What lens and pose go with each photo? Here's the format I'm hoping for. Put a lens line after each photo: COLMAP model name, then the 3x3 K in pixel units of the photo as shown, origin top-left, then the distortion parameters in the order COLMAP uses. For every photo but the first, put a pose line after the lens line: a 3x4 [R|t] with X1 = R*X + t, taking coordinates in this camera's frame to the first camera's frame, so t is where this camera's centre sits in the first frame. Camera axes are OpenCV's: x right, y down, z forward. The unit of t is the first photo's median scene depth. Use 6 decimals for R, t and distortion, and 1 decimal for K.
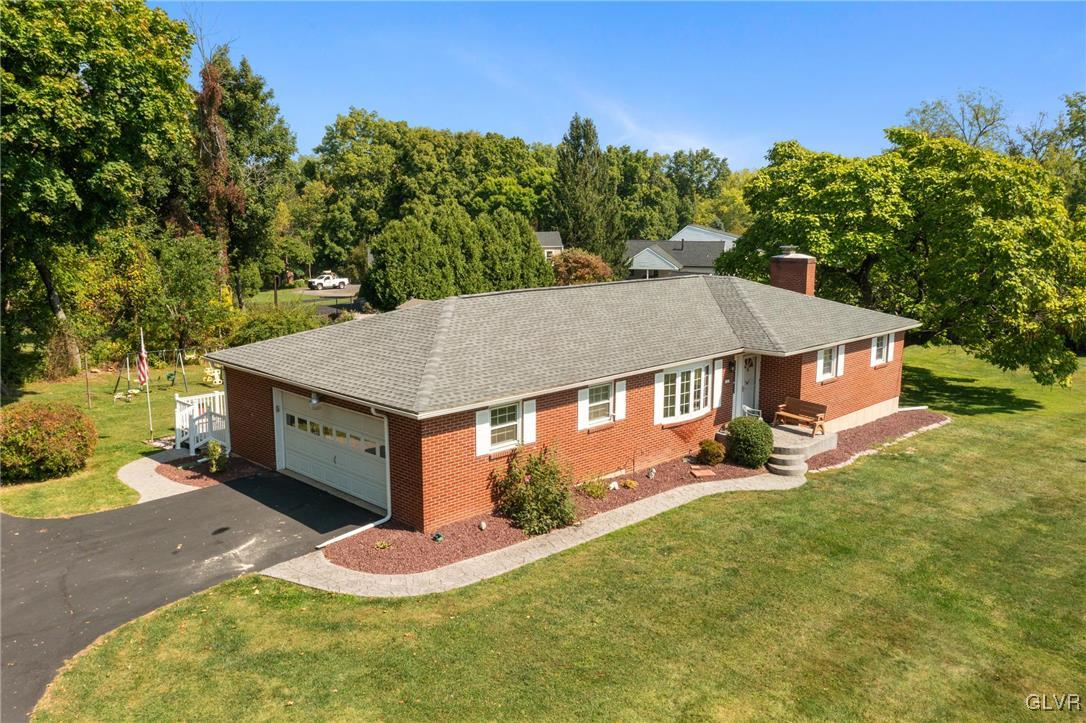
lens RADIAL K [[857.8, 0, 543.0], [0, 857.8, 361.5], [0, 0, 1]] dist [0.003462, -0.001982]
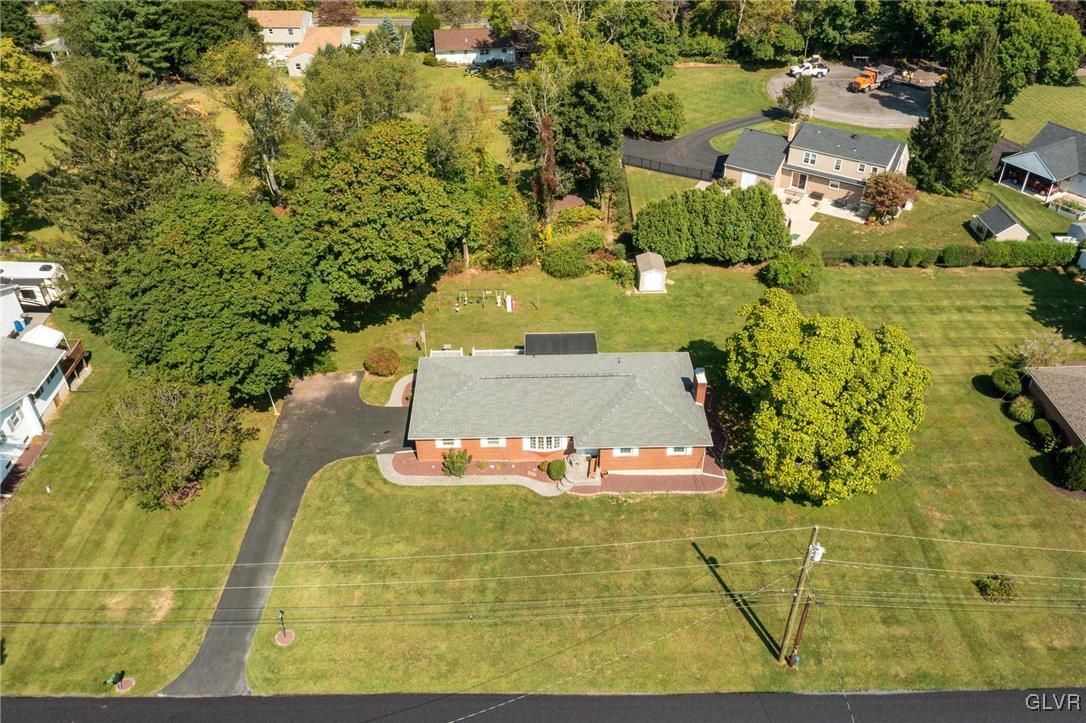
lens RADIAL K [[857.8, 0, 543.0], [0, 857.8, 361.5], [0, 0, 1]] dist [0.003462, -0.001982]
pose [[0.717500, 0.414897, -0.559513, 1.661223], [-0.108502, 0.860019, 0.498592, -1.608032], [0.688056, -0.297031, 0.662081, -0.703877]]
